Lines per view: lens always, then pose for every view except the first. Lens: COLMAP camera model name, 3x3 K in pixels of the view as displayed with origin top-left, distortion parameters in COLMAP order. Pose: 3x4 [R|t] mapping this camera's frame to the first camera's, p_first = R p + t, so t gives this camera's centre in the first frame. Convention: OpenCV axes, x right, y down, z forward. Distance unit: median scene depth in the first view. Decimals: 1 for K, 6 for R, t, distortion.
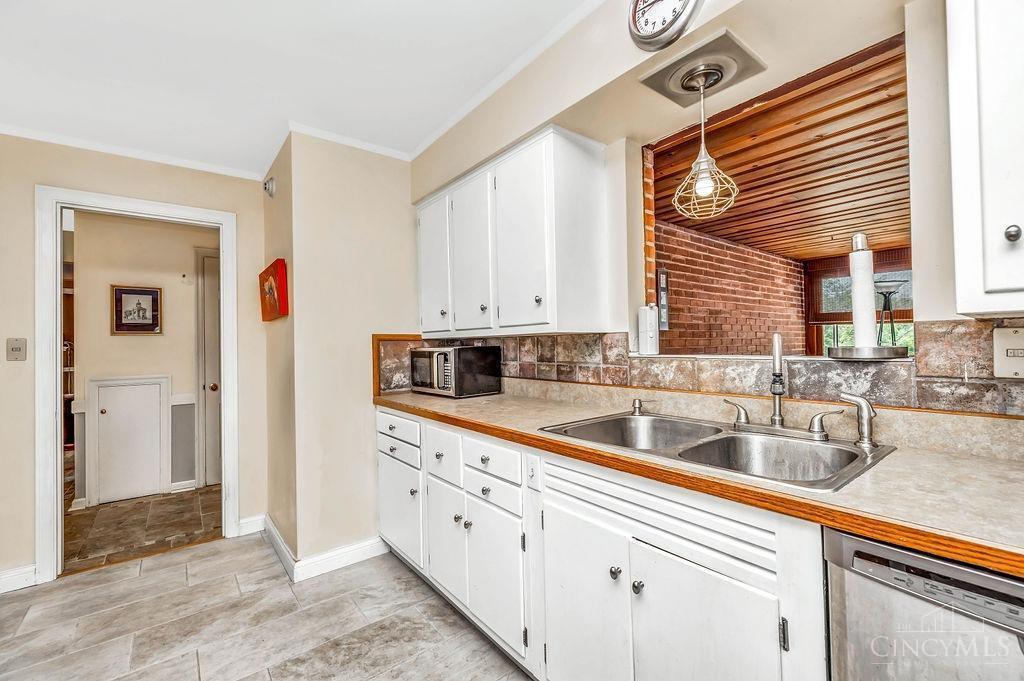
lens RADIAL K [[428.4, 0, 512.4], [0, 428.4, 343.1], [0, 0, 1]] dist [-0.001632, 0.000256]
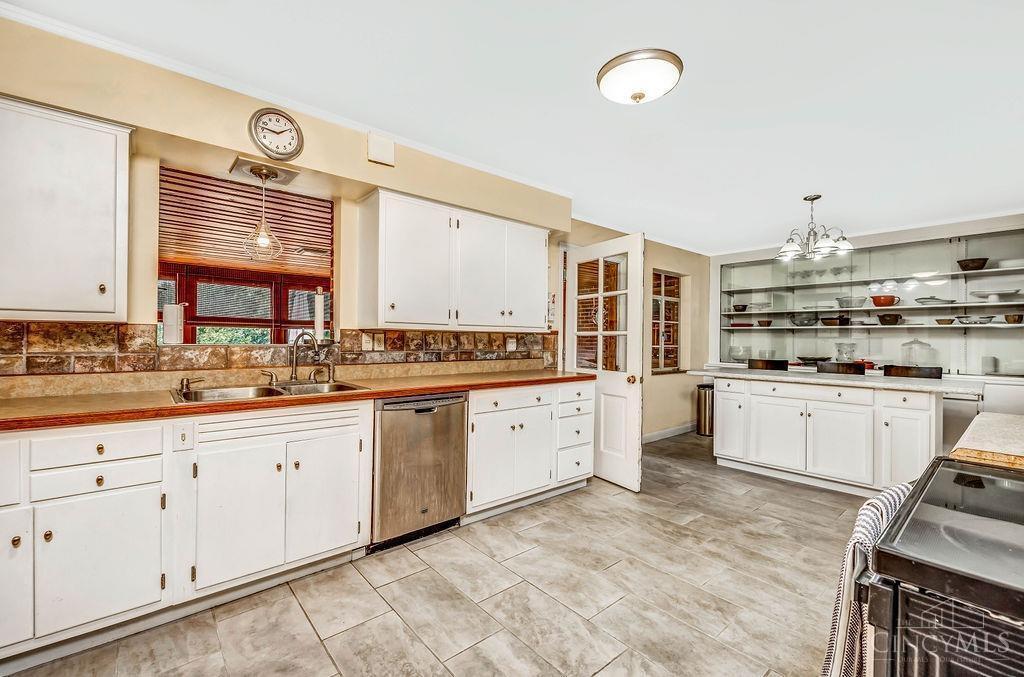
lens RADIAL K [[431.8, 0, 512.6], [0, 431.8, 339.1], [0, 0, 1]] dist [-0.000932, -0.000107]
pose [[-0.037326, 0.014406, 0.999199, -0.959039], [-0.012080, 0.999817, -0.014867, 0.020602], [-0.999230, -0.012625, -0.037145, 0.074363]]
